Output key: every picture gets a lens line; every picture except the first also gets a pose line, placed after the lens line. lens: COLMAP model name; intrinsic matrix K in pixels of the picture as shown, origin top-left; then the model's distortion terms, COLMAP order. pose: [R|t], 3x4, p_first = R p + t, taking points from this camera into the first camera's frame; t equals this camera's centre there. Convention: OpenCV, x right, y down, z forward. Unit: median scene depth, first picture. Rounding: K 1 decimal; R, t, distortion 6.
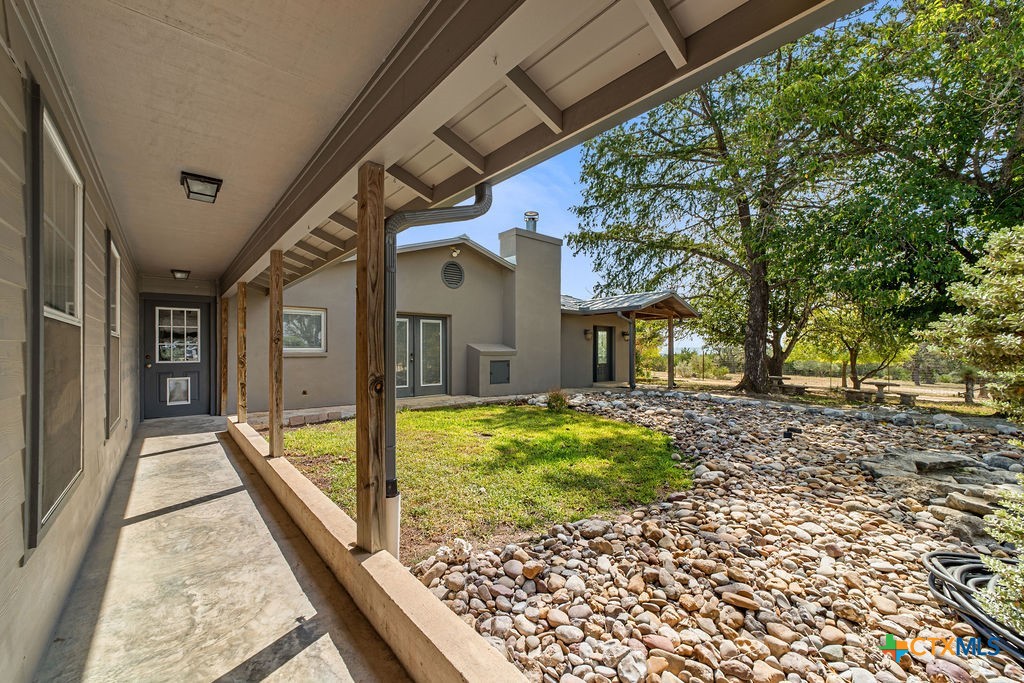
lens RADIAL K [[404.4, 0, 512.7], [0, 404.4, 345.1], [0, 0, 1]] dist [-0.000365, 0.000010]
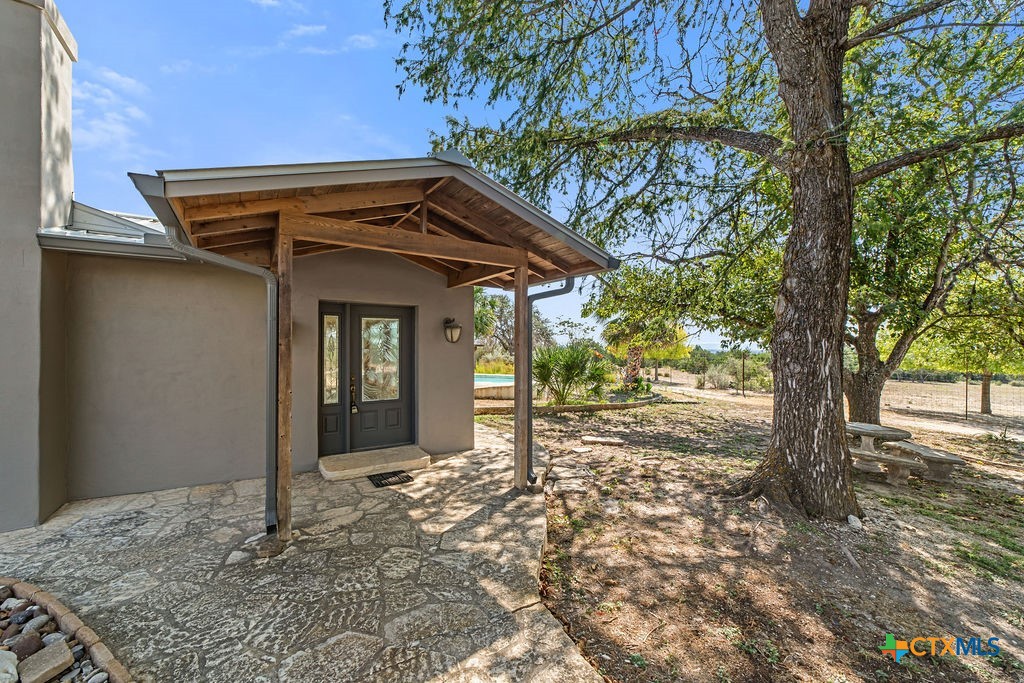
lens RADIAL K [[404.4, 0, 510.6], [0, 404.4, 344.1], [0, 0, 1]] dist [-0.000365, 0.000010]
pose [[0.991623, -0.000203, -0.129166, 0.301546], [0.001490, 0.999950, 0.009867, -0.009315], [0.129157, -0.009977, 0.991574, 0.480191]]
